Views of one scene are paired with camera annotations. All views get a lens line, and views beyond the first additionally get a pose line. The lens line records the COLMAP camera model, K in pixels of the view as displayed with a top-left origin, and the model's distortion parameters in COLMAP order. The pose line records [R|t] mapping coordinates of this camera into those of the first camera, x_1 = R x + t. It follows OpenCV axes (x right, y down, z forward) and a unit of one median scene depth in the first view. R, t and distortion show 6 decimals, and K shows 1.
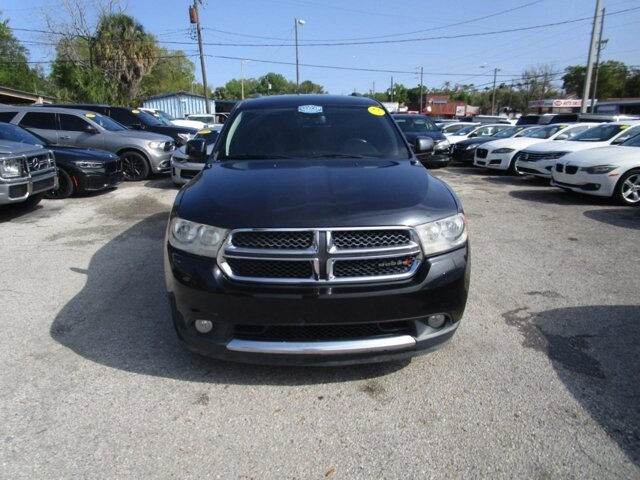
lens RADIAL K [[465.2, 0, 283.2], [0, 465.2, 207.5], [0, 0, 1]] dist [-0.011827, 0.011471]
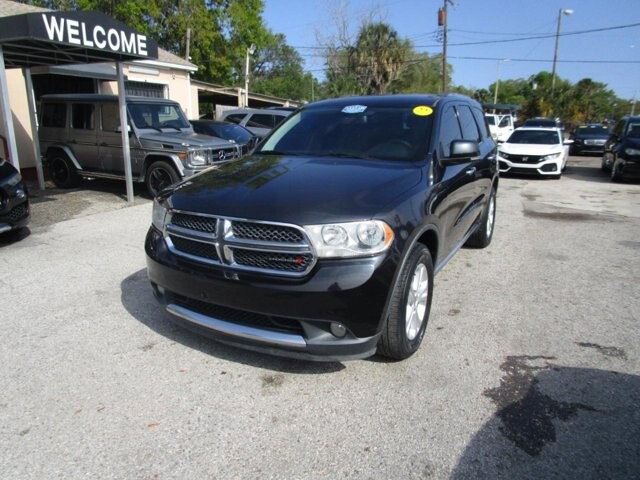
lens RADIAL K [[465.2, 0, 323.5], [0, 465.2, 210.7], [0, 0, 1]] dist [-0.011827, 0.011471]
pose [[0.865932, 0.102111, -0.489627, 0.501827], [-0.102570, 0.994386, 0.025977, -0.012810], [0.489531, 0.027727, 0.871545, 0.100664]]
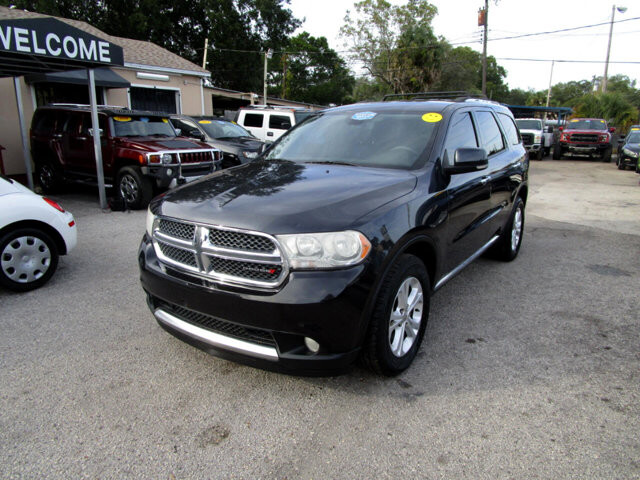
lens RADIAL K [[465.2, 0, 324.2], [0, 465.2, 221.6], [0, 0, 1]] dist [-0.011827, 0.011471]
pose [[0.811919, 0.127988, -0.569568, 0.570880], [-0.120275, 0.991413, 0.051329, -0.031088], [0.571246, 0.026829, 0.820340, 0.169098]]
